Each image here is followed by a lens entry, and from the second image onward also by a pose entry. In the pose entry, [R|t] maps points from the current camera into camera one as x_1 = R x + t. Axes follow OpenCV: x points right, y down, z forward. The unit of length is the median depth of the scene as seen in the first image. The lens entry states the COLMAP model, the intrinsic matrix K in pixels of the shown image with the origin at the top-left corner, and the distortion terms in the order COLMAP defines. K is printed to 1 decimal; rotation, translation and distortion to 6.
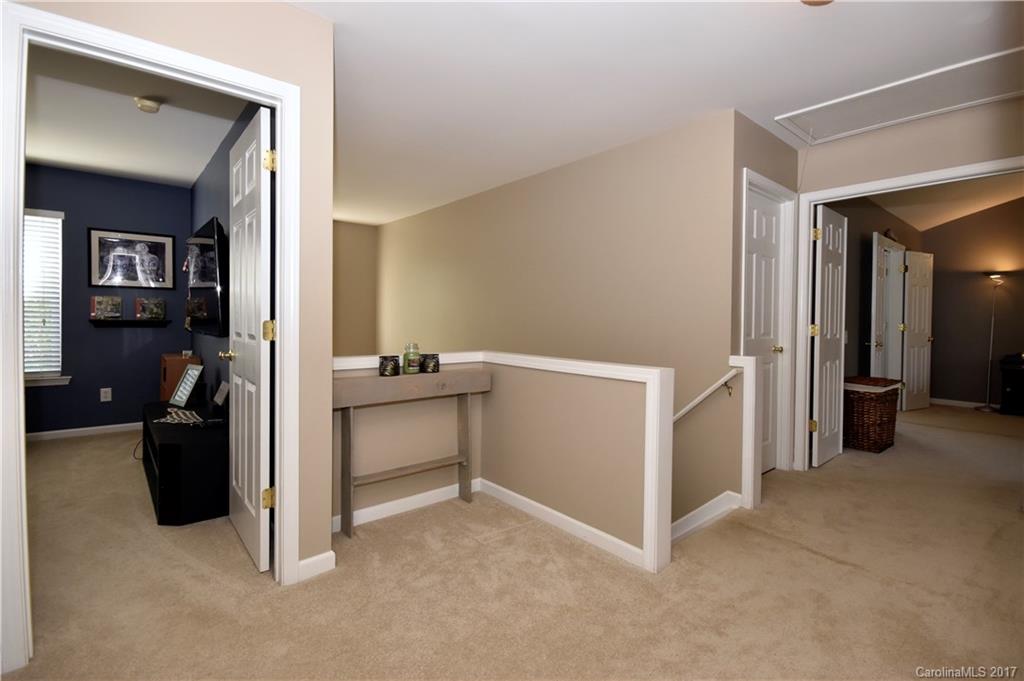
lens RADIAL K [[462.1, 0, 512.7], [0, 462.1, 334.8], [0, 0, 1]] dist [0.000180, -0.001157]
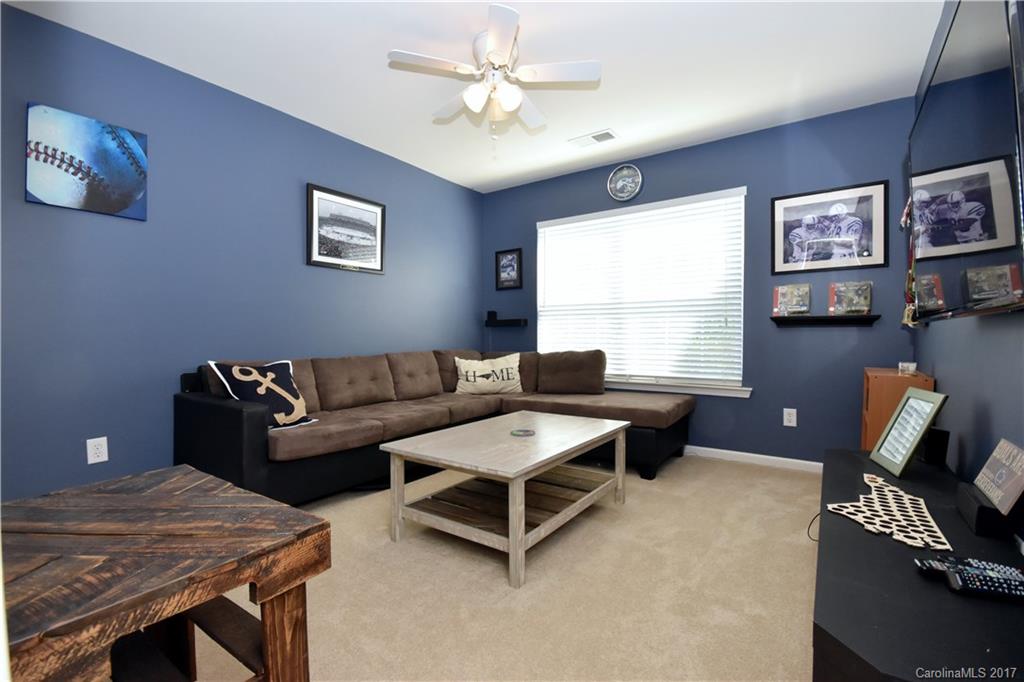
lens RADIAL K [[462.1, 0, 513.2], [0, 462.1, 341.6], [0, 0, 1]] dist [0.000180, -0.001157]
pose [[0.248635, -0.002354, -0.968595, -0.273442], [-0.016798, 0.999836, -0.006742, 0.020514], [0.968452, 0.017947, 0.248554, 0.387125]]
